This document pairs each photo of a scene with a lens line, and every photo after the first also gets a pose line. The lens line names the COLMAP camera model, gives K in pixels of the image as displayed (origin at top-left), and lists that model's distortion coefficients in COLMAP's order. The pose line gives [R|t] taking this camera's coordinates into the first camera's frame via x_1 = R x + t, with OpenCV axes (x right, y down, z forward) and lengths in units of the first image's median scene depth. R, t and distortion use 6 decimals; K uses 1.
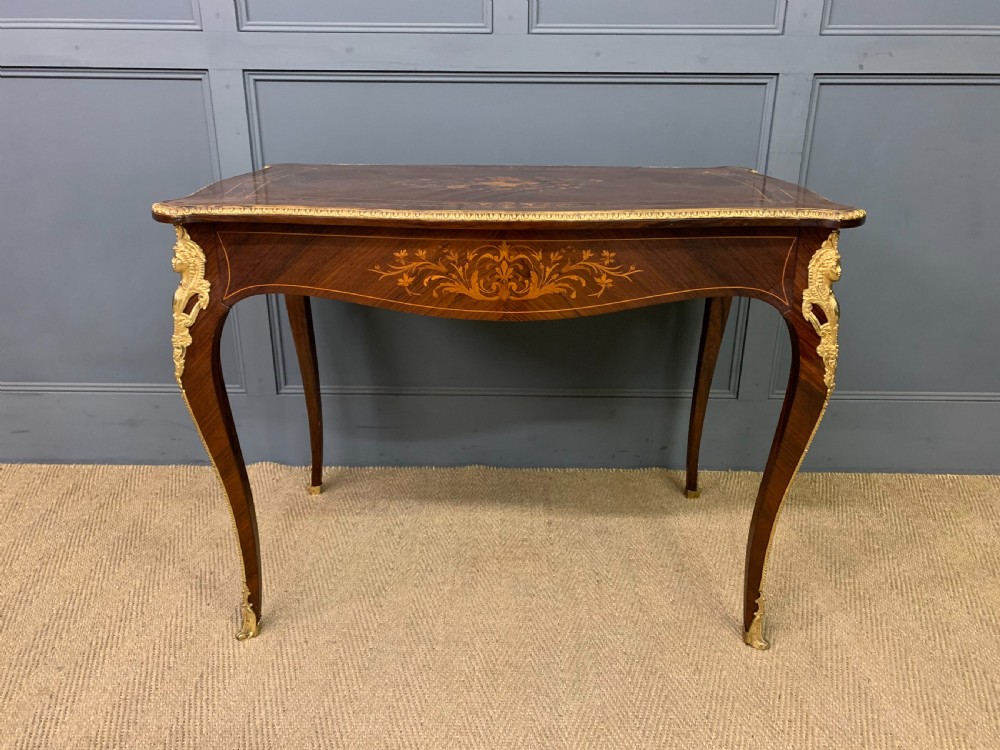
lens RADIAL K [[768.8, 0, 502.3], [0, 768.8, 371.0], [0, 0, 1]] dist [0.017380, -0.004543]
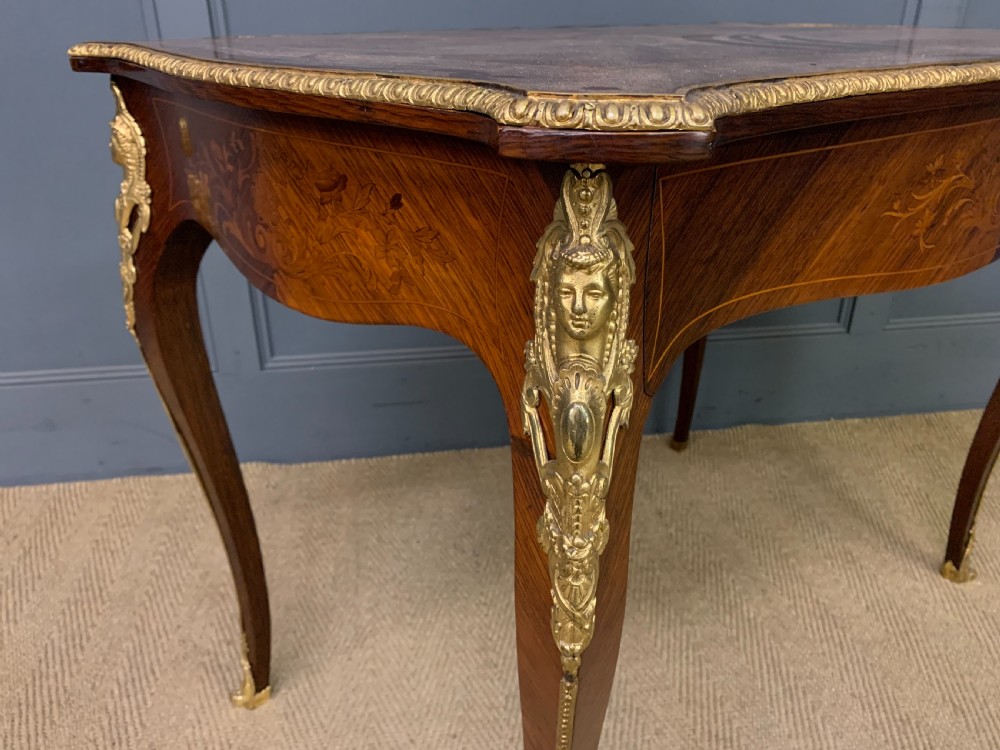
lens RADIAL K [[779.2, 0, 501.5], [0, 779.2, 381.0], [0, 0, 1]] dist [0.007040, 0.001275]
pose [[0.985412, -0.077820, 0.151353, -0.256009], [0.063052, 0.992984, 0.100040, -0.026406], [-0.158076, -0.089037, 0.983404, 0.341371]]
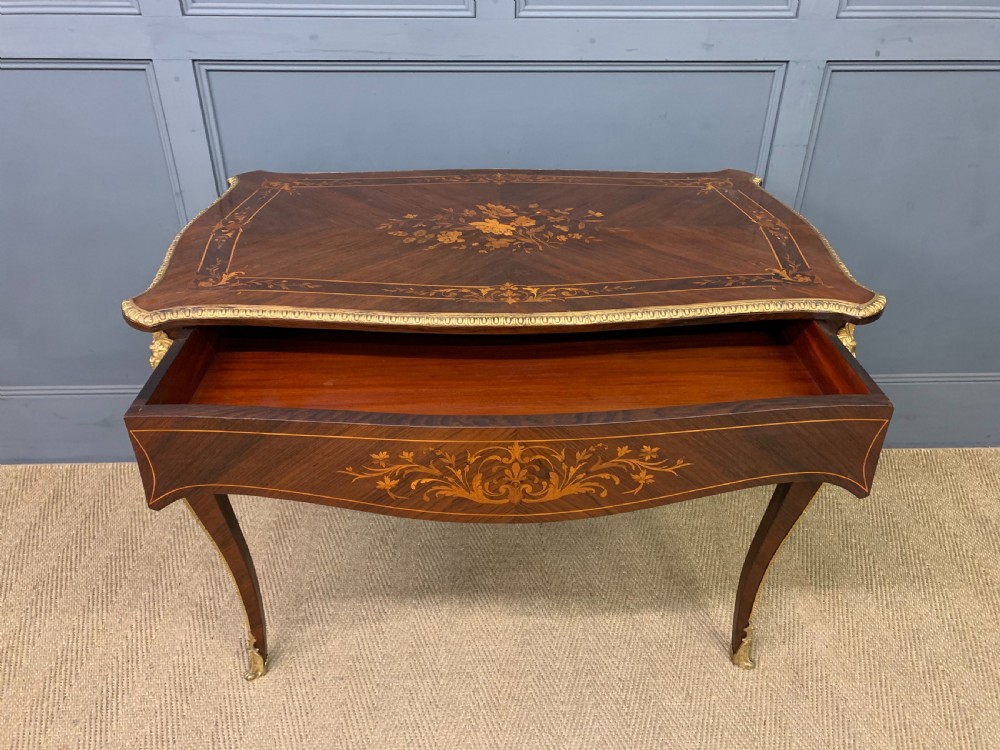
lens RADIAL K [[768.8, 0, 500.5], [0, 768.8, 380.4], [0, 0, 1]] dist [0.021775, -0.010742]
pose [[0.998653, -0.025918, 0.044948, -0.040709], [0.016416, 0.979628, 0.200149, -0.244194], [-0.049219, -0.199141, 0.978734, 0.054285]]
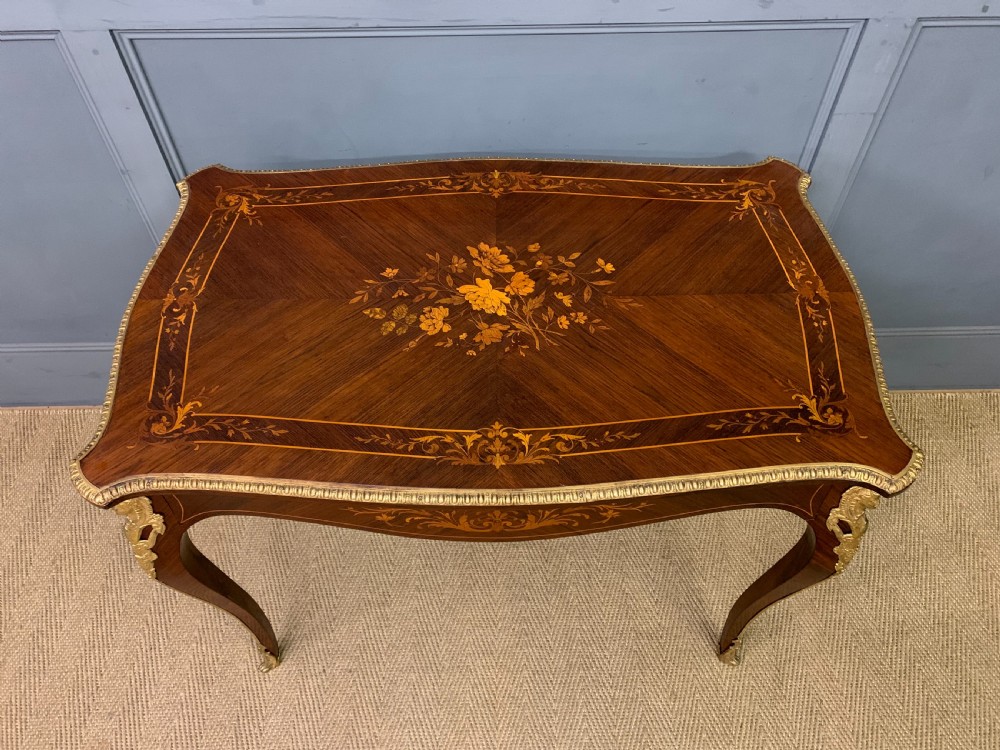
lens RADIAL K [[765.3, 0, 503.0], [0, 765.3, 382.6], [0, 0, 1]] dist [0.036754, -0.030967]
pose [[0.999449, -0.031507, 0.010416, 0.004027], [0.021221, 0.848153, 0.529326, -0.582359], [-0.025512, -0.528814, 0.848354, 0.272021]]
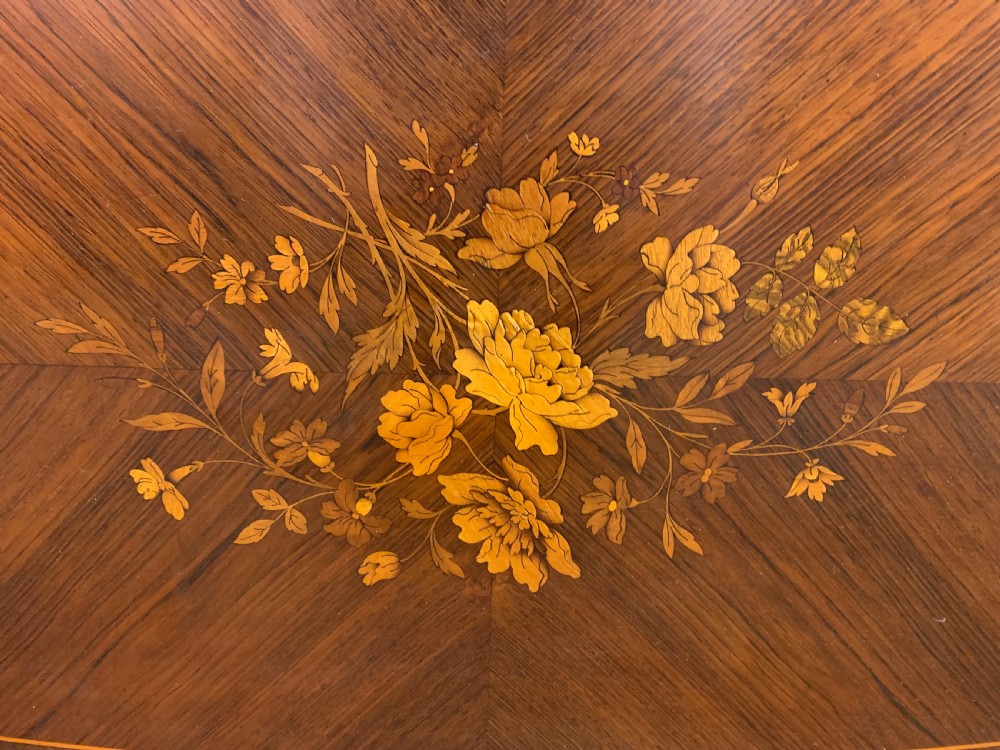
lens RADIAL K [[731.3, 0, 504.1], [0, 731.3, 374.6], [0, 0, 1]] dist [0.070592, -0.150670]
pose [[-0.999758, 0.001970, -0.021890, 0.011312], [-0.018605, -0.606076, 0.795189, -0.435248], [-0.011700, 0.795404, 0.605967, 0.838368]]
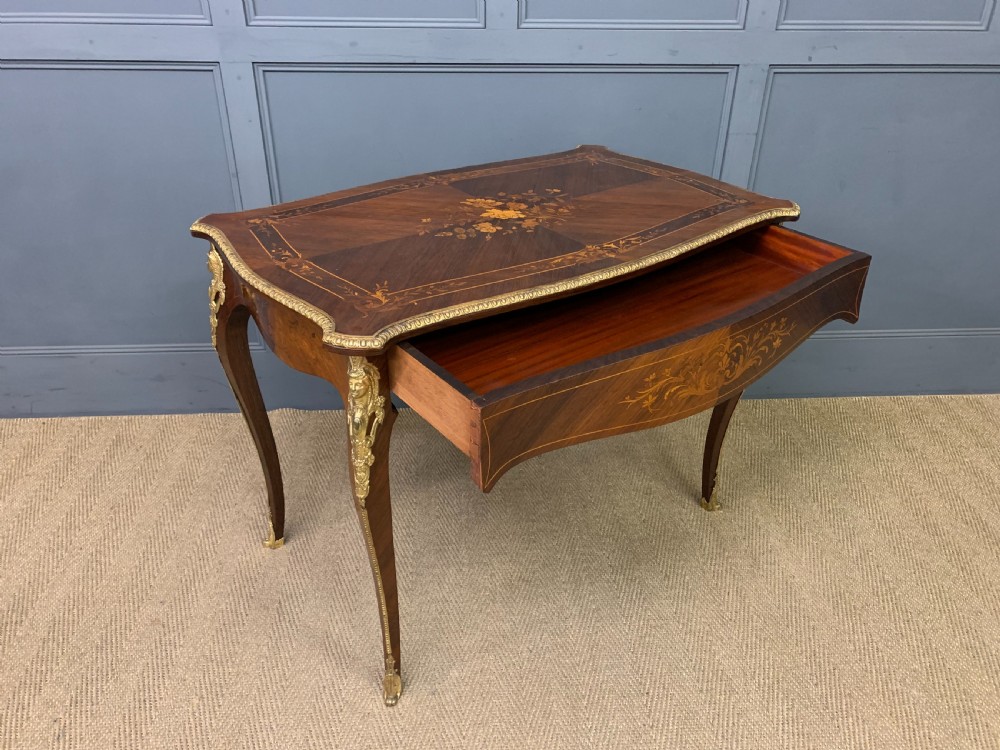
lens RADIAL K [[769.1, 0, 502.2], [0, 769.1, 377.4], [0, 0, 1]] dist [0.012728, -0.003614]
pose [[0.996605, -0.034633, 0.074691, -0.103441], [0.021356, 0.984911, 0.171741, -0.163616], [-0.079512, -0.169563, 0.982307, -0.186585]]
